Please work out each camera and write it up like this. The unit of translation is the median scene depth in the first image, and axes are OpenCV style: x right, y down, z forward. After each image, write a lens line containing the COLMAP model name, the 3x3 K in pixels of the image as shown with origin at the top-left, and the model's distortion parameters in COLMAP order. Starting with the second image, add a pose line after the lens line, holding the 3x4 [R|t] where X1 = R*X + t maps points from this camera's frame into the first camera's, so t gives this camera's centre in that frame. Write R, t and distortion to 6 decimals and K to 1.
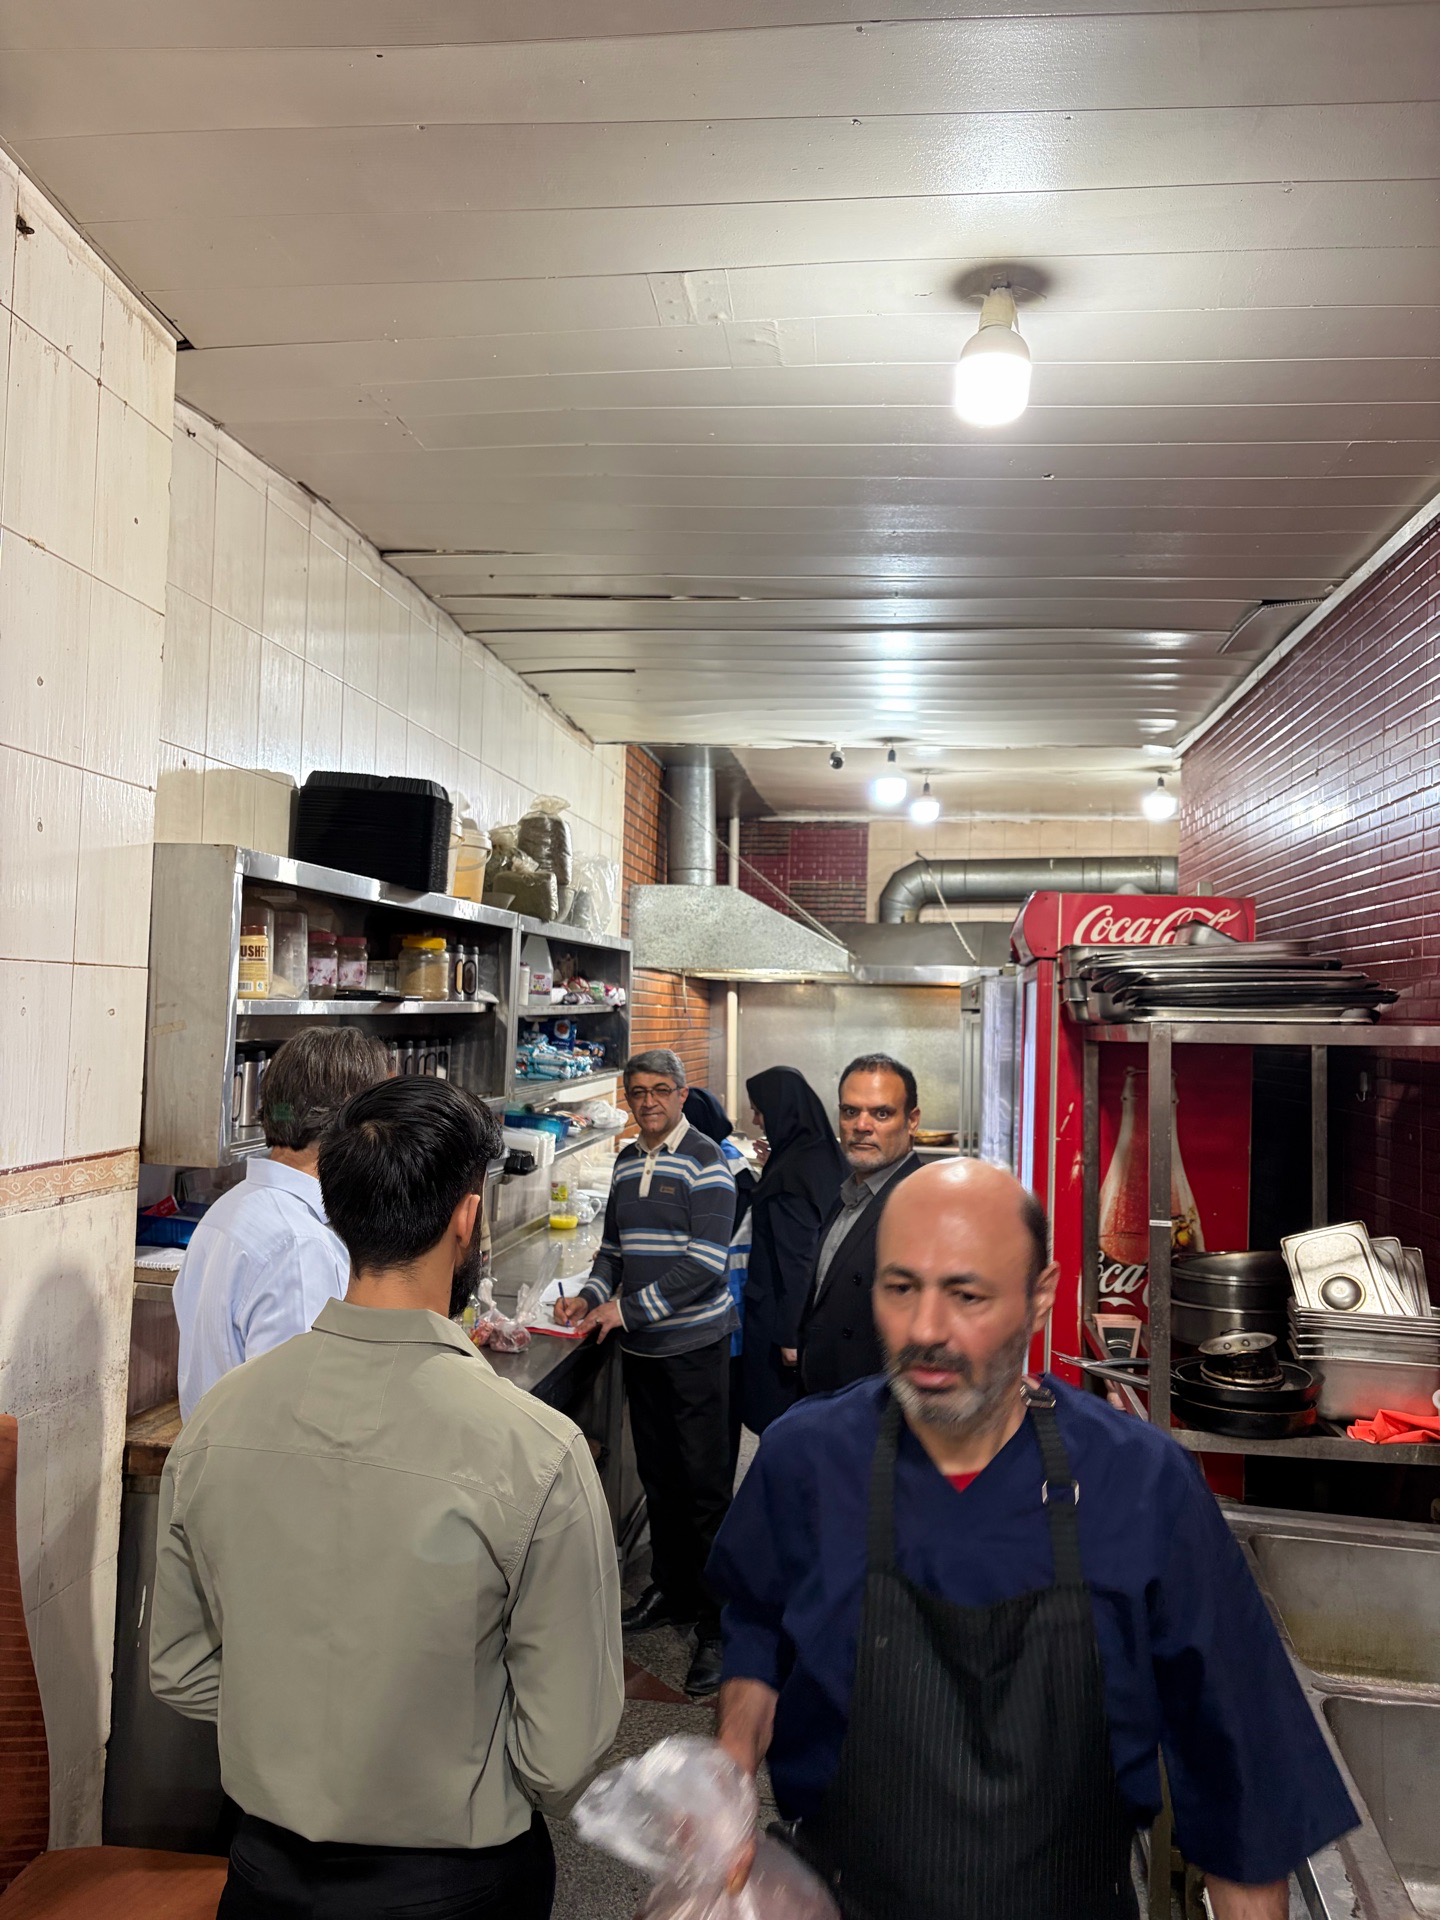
lens RADIAL K [[1471.6, 0, 715.3], [0, 1471.6, 966.2], [0, 0, 1]] dist [0.087445, -0.112926]
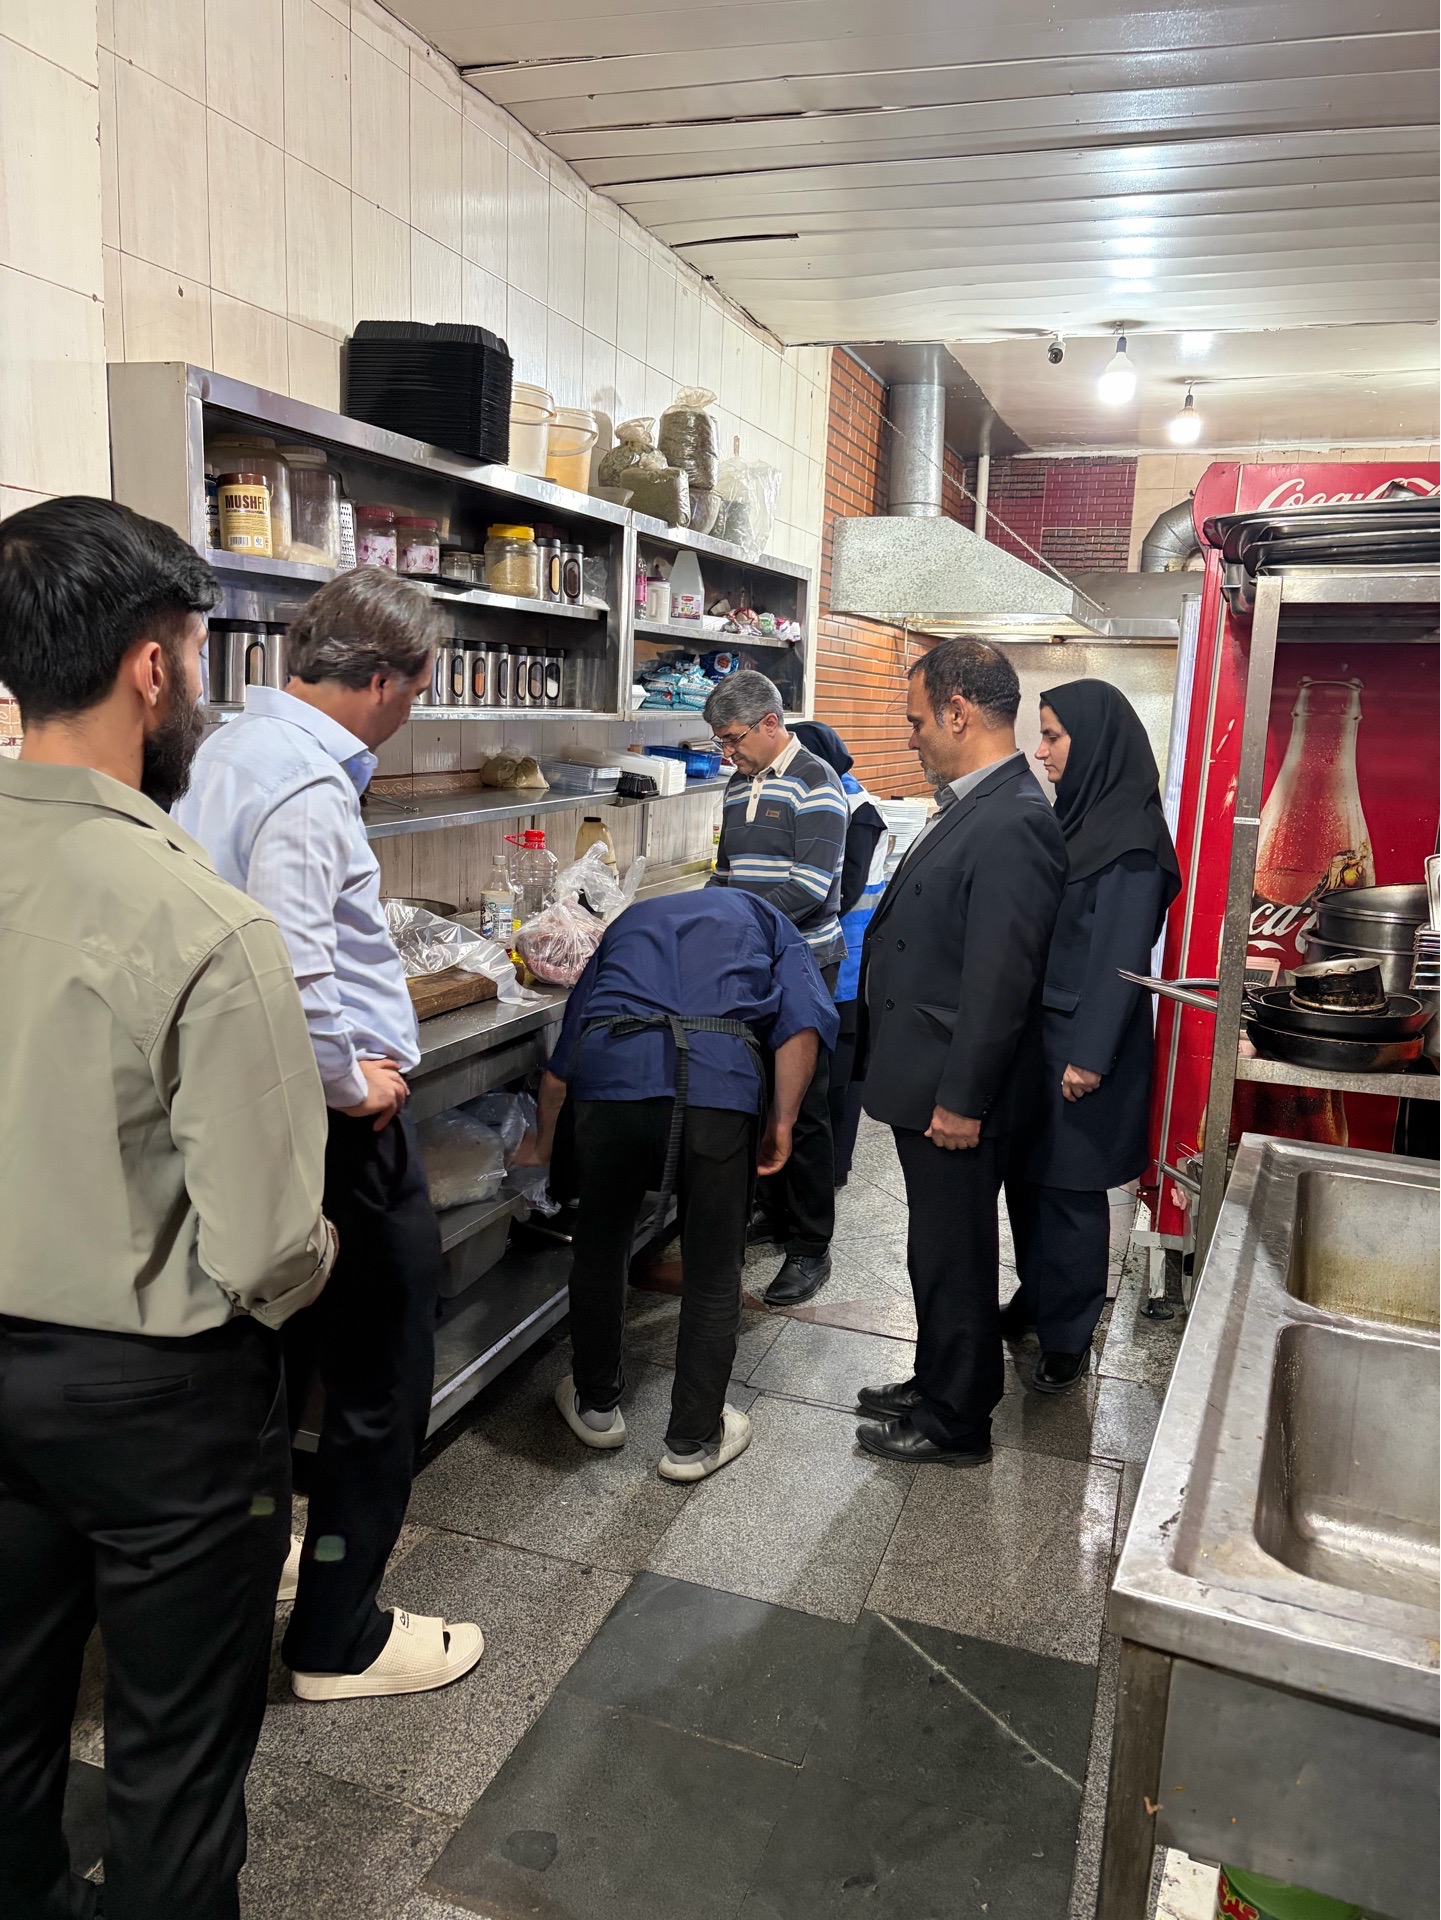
lens RADIAL K [[1471.6, 0, 715.3], [0, 1471.6, 966.2], [0, 0, 1]] dist [0.087445, -0.112926]
pose [[0.979526, 0.048502, -0.195386, 0.117956], [-0.007913, 0.979070, 0.203372, 0.057282], [0.201161, -0.197662, 0.959408, 0.075750]]
